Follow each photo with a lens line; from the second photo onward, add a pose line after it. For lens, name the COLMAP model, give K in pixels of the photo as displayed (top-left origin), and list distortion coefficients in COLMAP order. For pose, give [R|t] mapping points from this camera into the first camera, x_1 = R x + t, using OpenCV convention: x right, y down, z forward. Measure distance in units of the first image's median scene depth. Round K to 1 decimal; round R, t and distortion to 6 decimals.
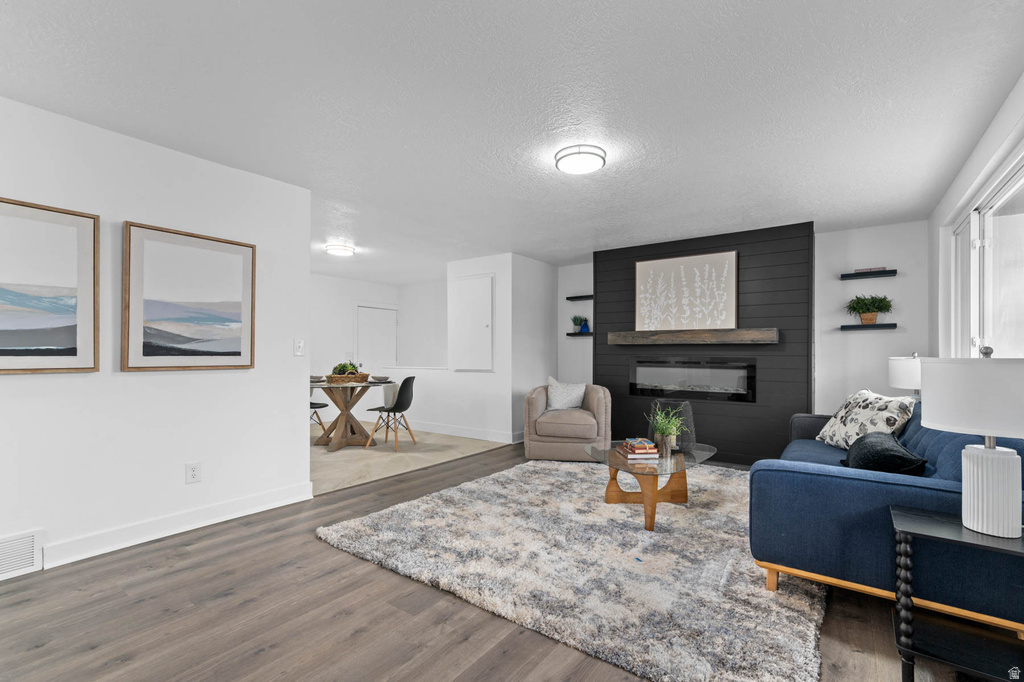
lens RADIAL K [[450.0, 0, 511.8], [0, 450.0, 348.9], [0, 0, 1]] dist [0.002521, -0.001235]
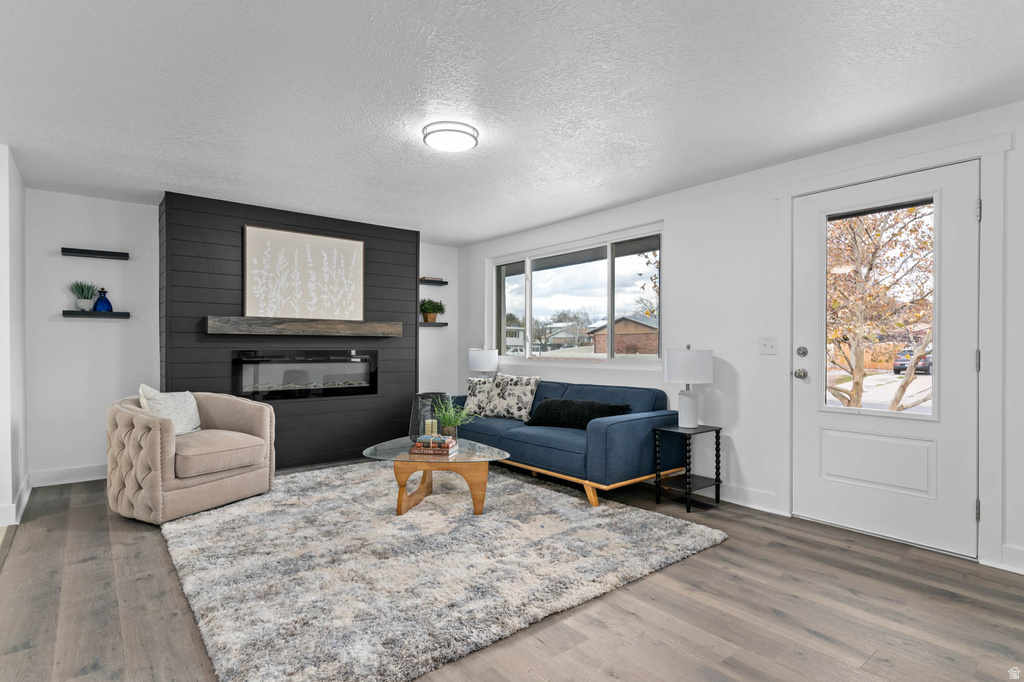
lens RADIAL K [[547.1, 0, 511.0], [0, 547.1, 343.3], [0, 0, 1]] dist [0.002111, 0.000218]
pose [[0.253111, 0.002165, 0.967435, -0.588573], [-0.011824, 0.999930, 0.000856, -0.000686], [-0.967365, -0.011656, 0.253119, 0.389908]]
